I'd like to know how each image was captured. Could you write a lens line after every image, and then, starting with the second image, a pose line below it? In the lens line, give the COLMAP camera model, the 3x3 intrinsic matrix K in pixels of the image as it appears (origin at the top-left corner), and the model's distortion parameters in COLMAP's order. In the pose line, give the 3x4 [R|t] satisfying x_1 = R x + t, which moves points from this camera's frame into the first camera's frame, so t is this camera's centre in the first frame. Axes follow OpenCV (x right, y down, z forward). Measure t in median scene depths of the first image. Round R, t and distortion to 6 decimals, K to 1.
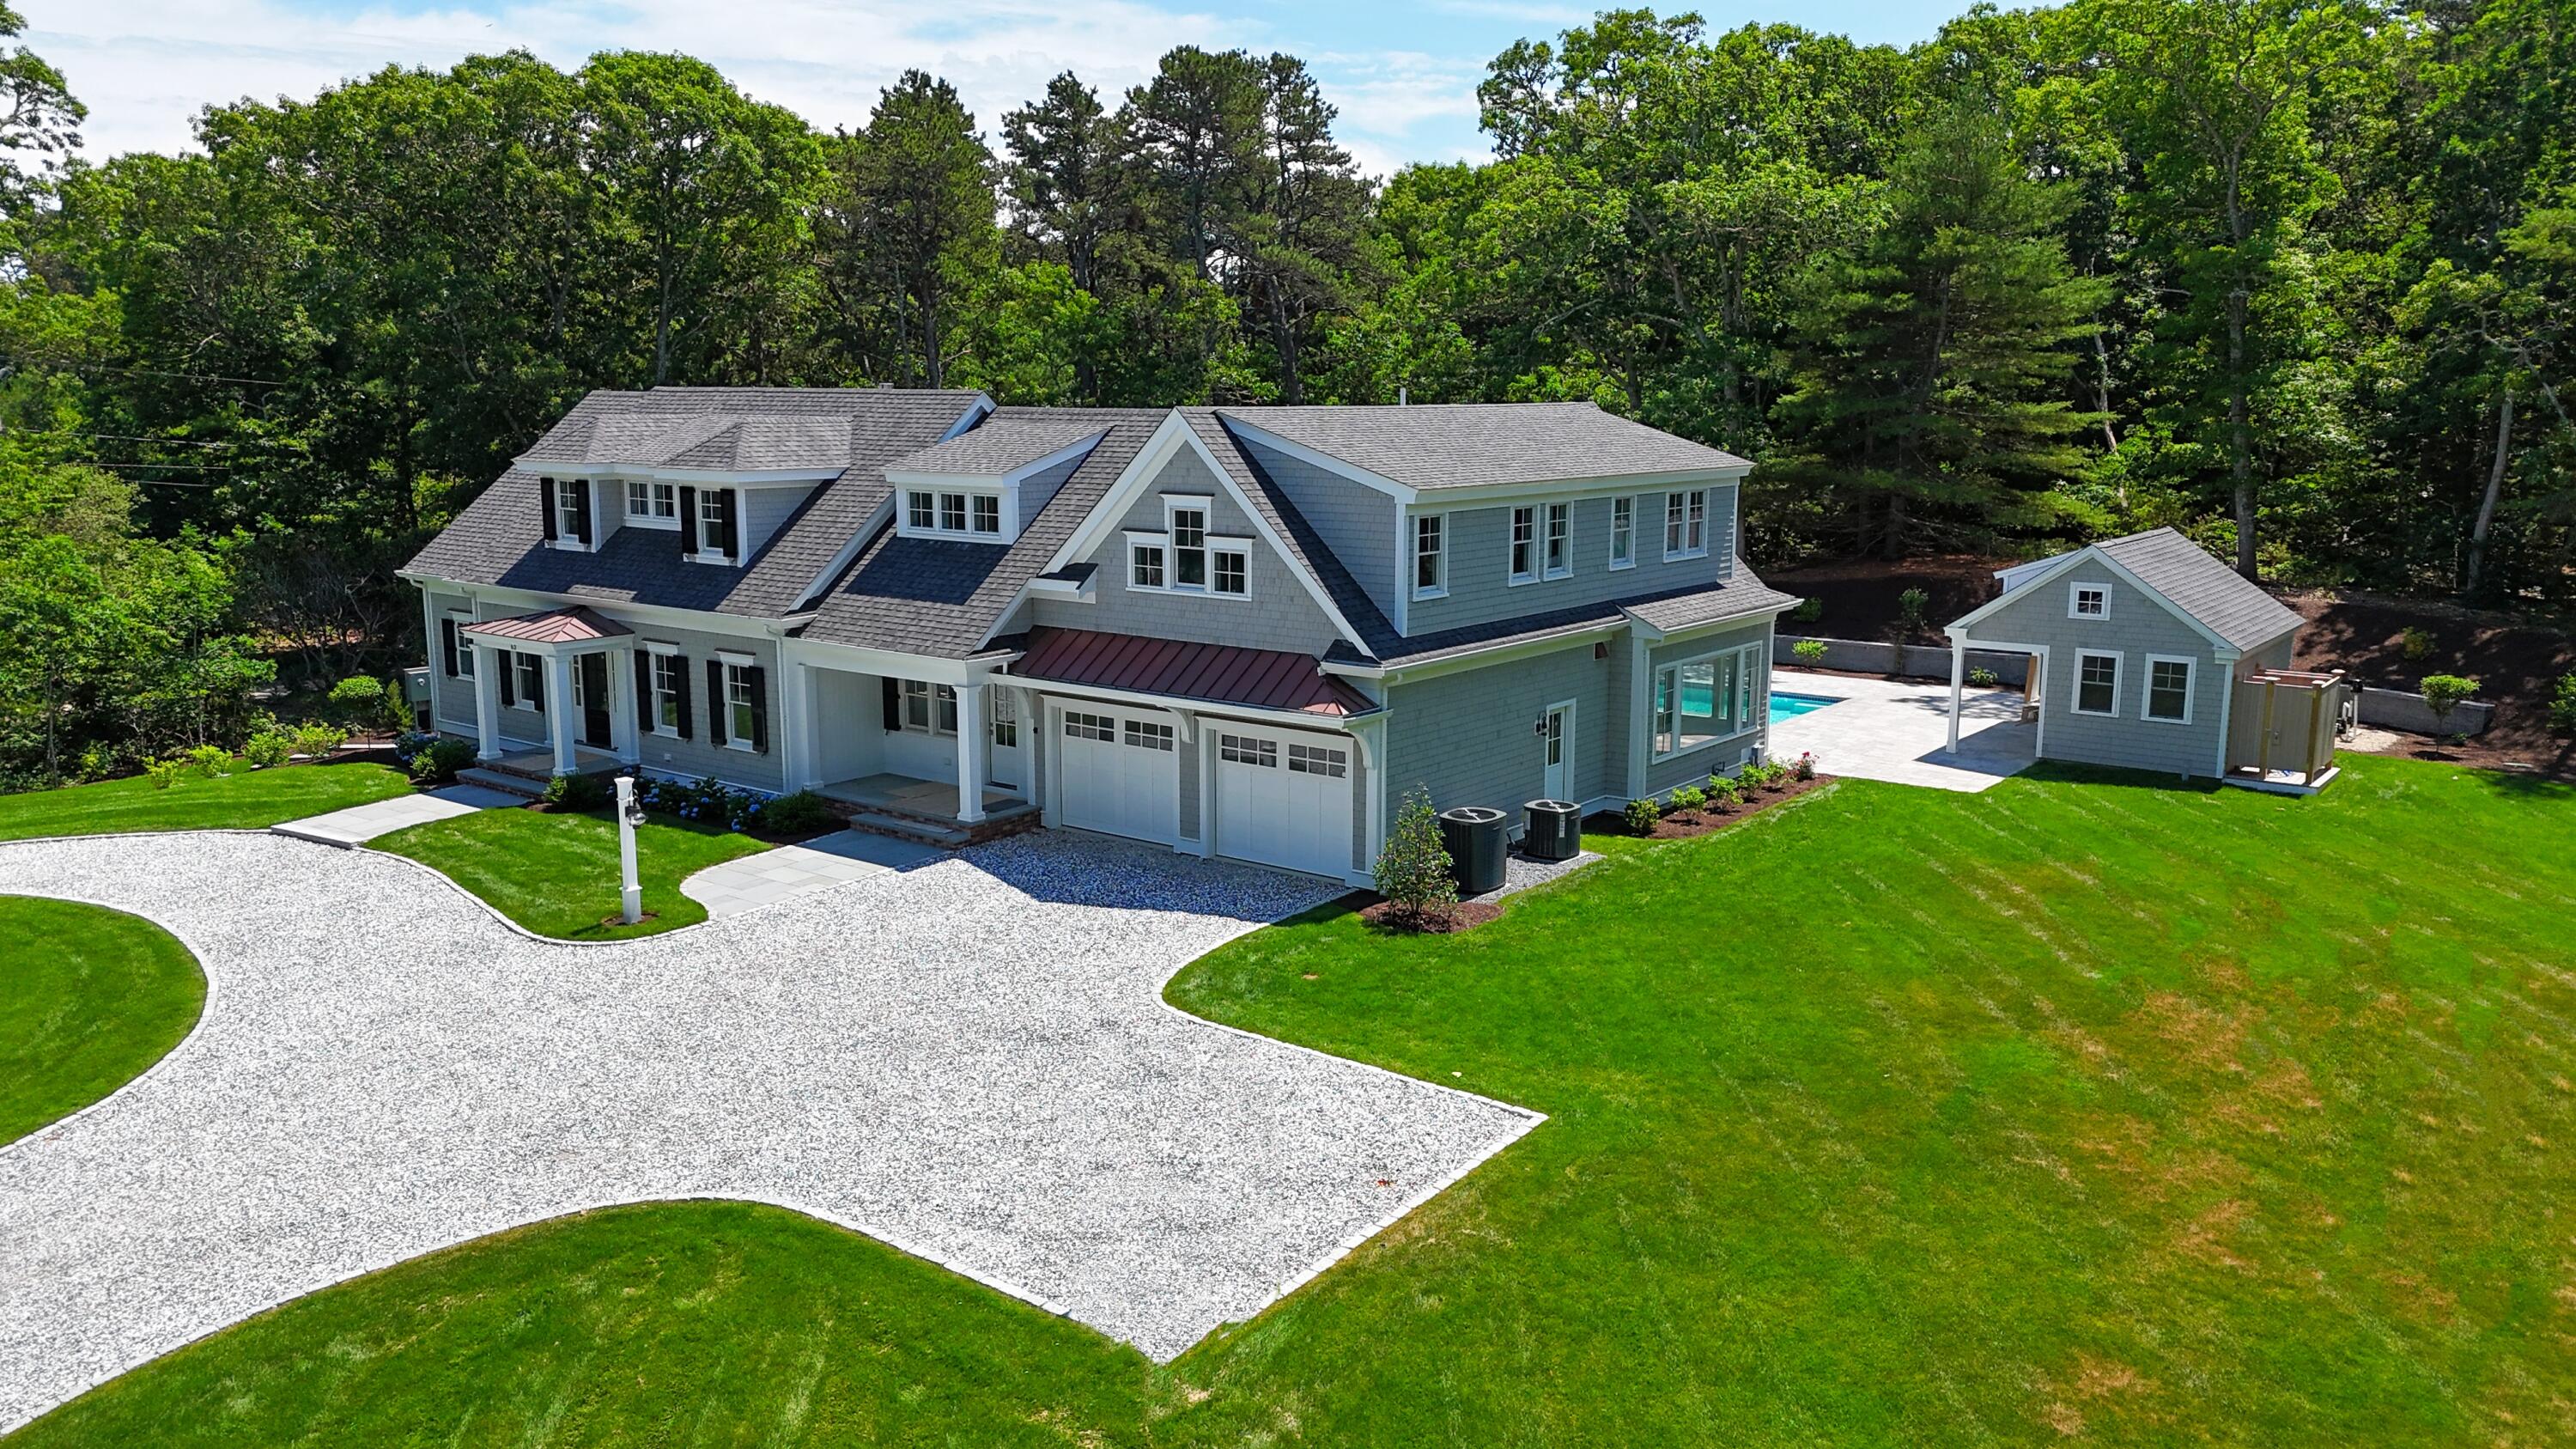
lens RADIAL K [[1902.8, 0, 1282.8], [0, 1902.8, 725.3], [0, 0, 1]] dist [0.079760, -0.076223]
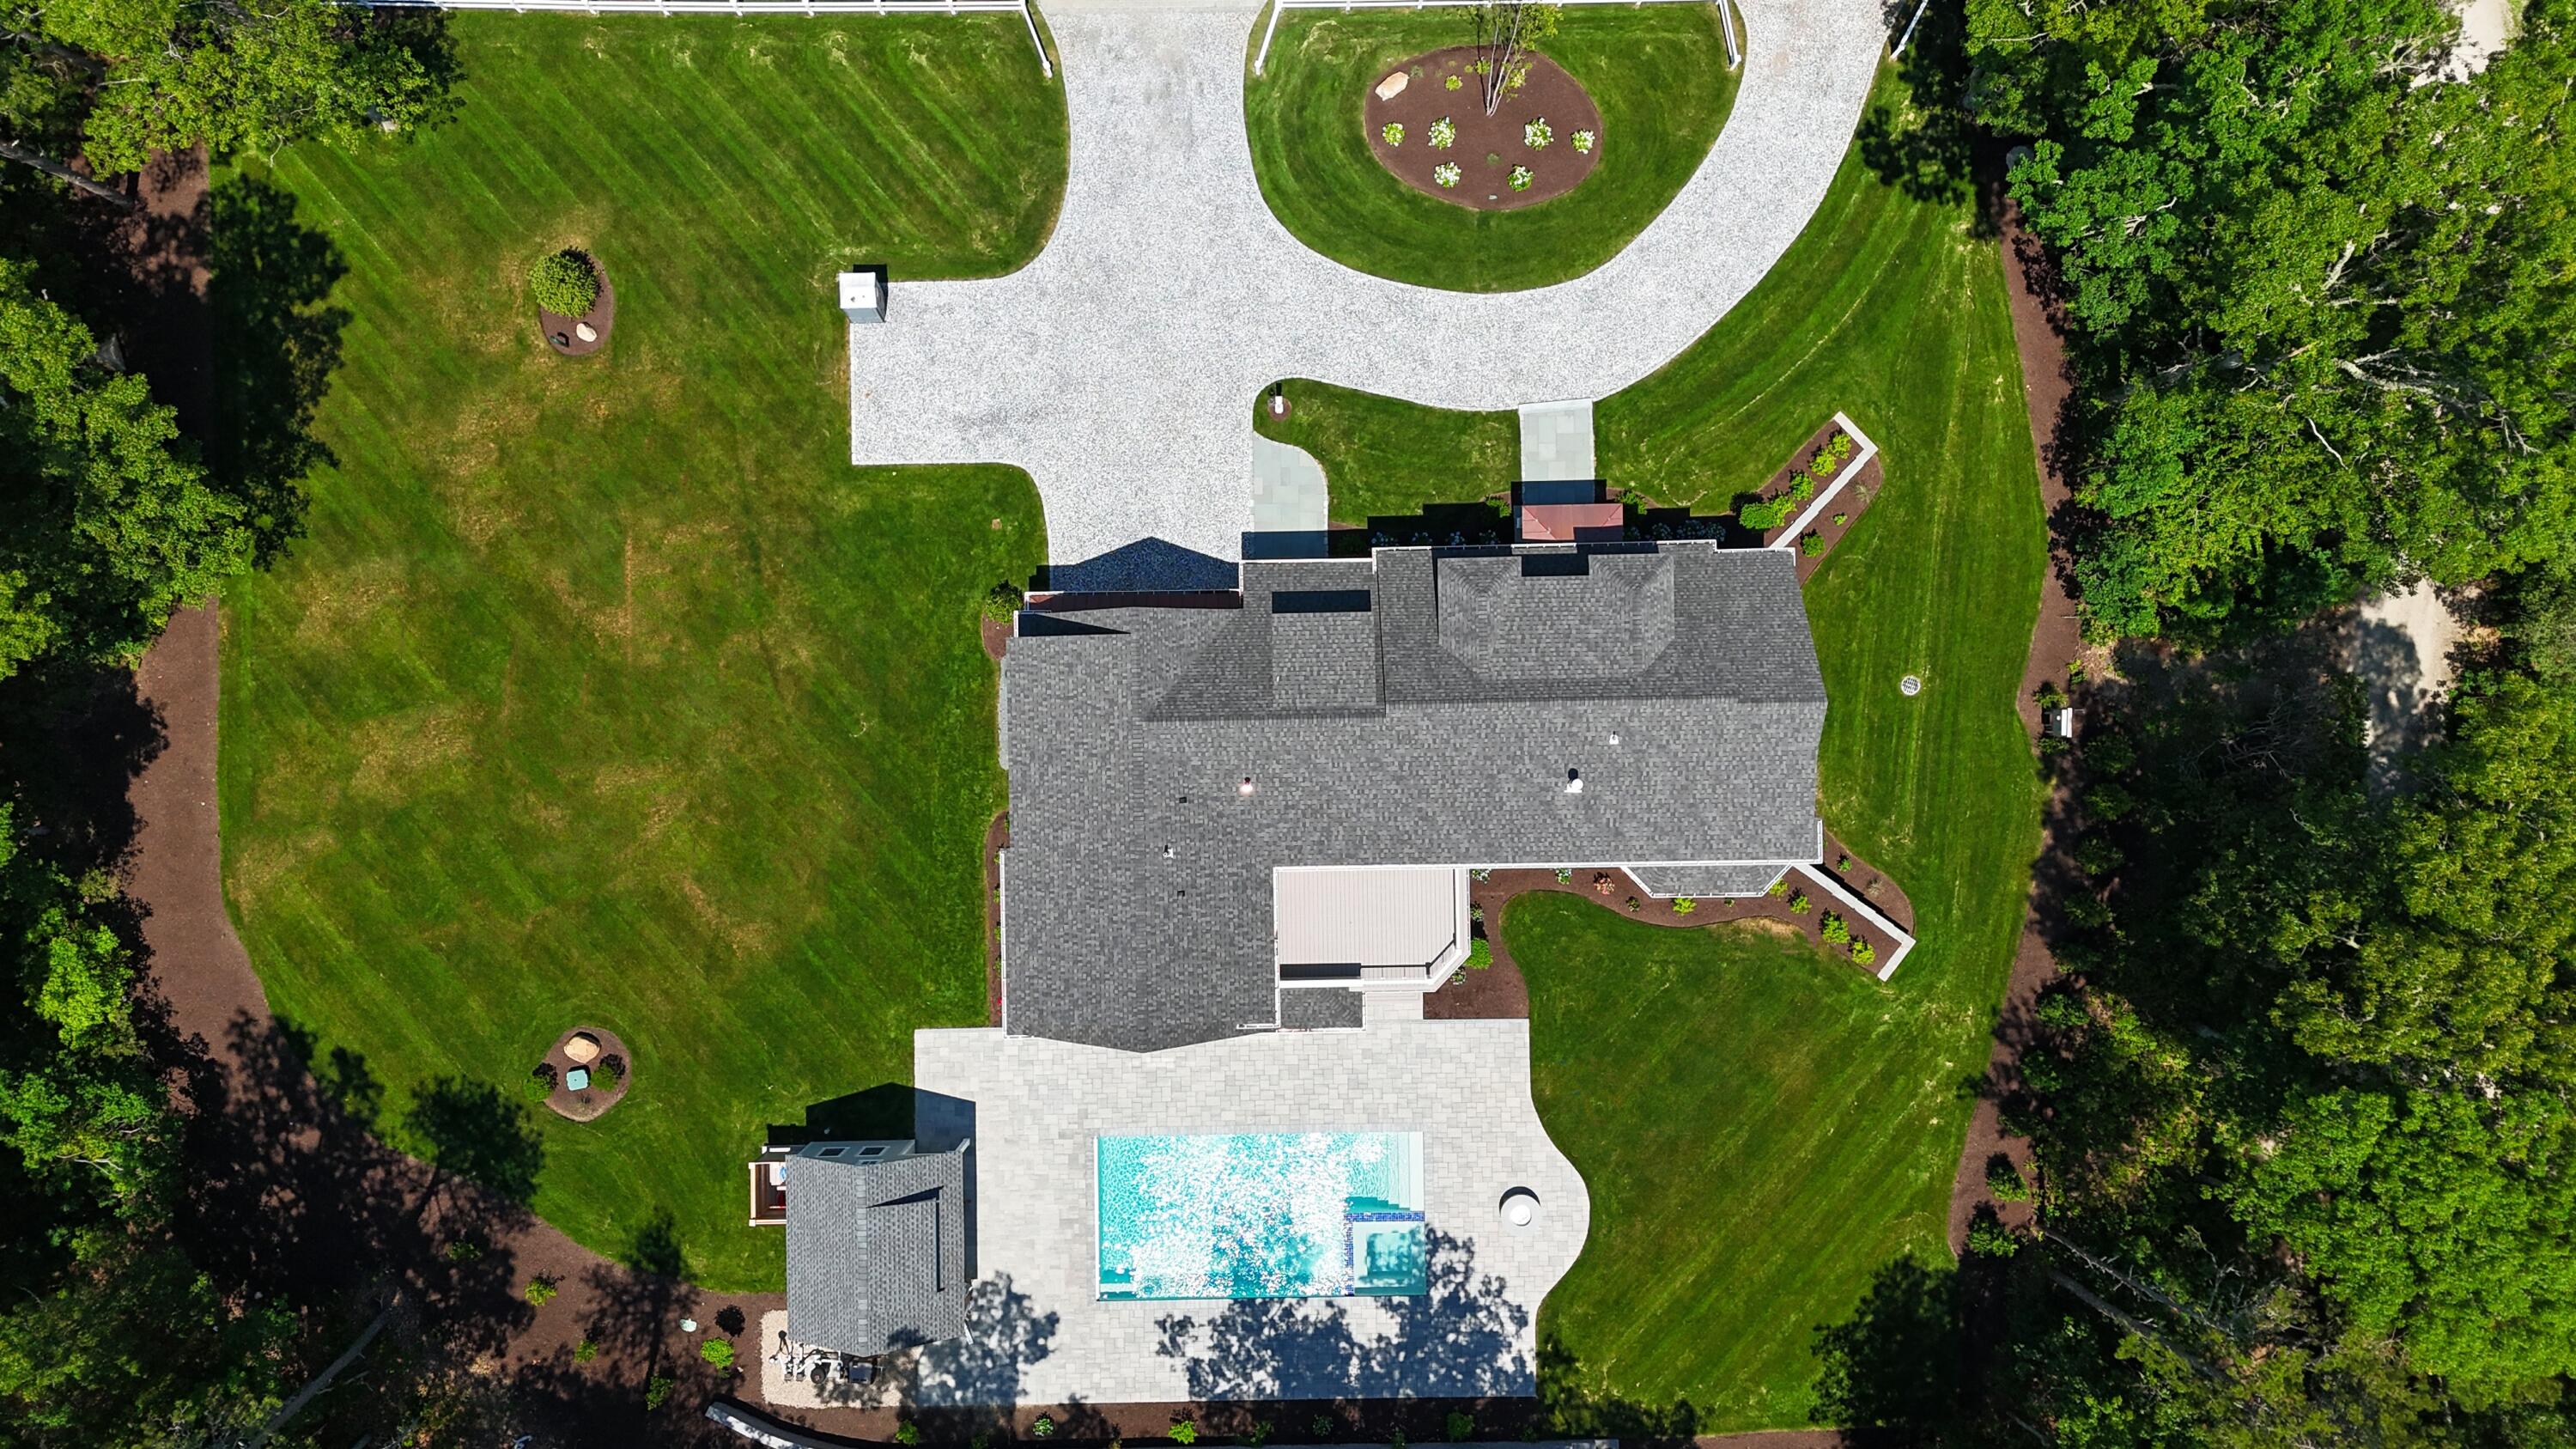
lens RADIAL K [[1902.8, 0, 1282.8], [0, 1902.8, 725.3], [0, 0, 1]] dist [0.079760, -0.076223]
pose [[-0.784552, 0.619991, -0.009440, -0.072226], [-0.117937, -0.134260, 0.983903, -1.961255], [0.608744, 0.773036, 0.178453, 0.778351]]
